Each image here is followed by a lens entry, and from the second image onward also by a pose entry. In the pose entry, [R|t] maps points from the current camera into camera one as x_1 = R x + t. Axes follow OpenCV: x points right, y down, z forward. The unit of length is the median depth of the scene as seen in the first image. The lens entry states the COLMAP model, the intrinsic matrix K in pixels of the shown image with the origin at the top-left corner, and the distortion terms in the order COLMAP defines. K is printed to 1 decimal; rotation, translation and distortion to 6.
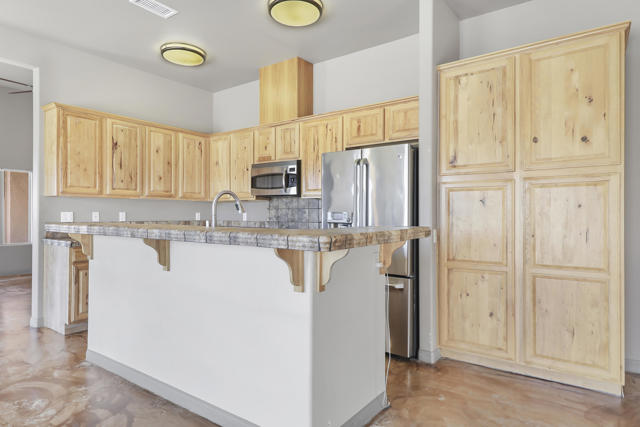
lens RADIAL K [[381.4, 0, 334.2], [0, 381.4, 217.1], [0, 0, 1]] dist [0.021603, -0.000459]
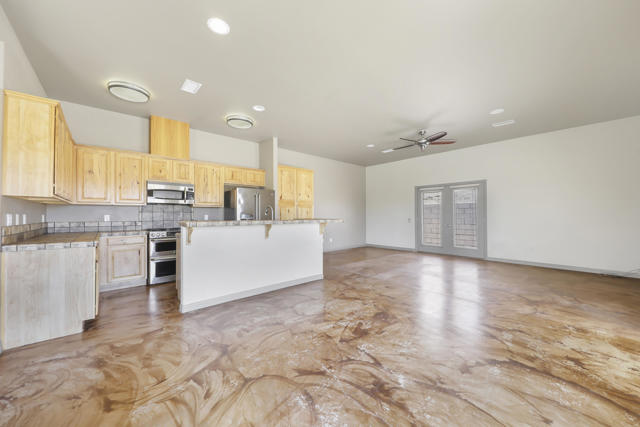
lens RADIAL K [[234.4, 0, 318.7], [0, 234.4, 214.5], [0, 0, 1]] dist [-0.001312, -0.000249]
pose [[0.226116, 0.001679, 0.974099, -0.986984], [0.012780, 0.999907, -0.004690, 0.000585], [-0.974017, 0.013510, 0.226073, 0.202541]]
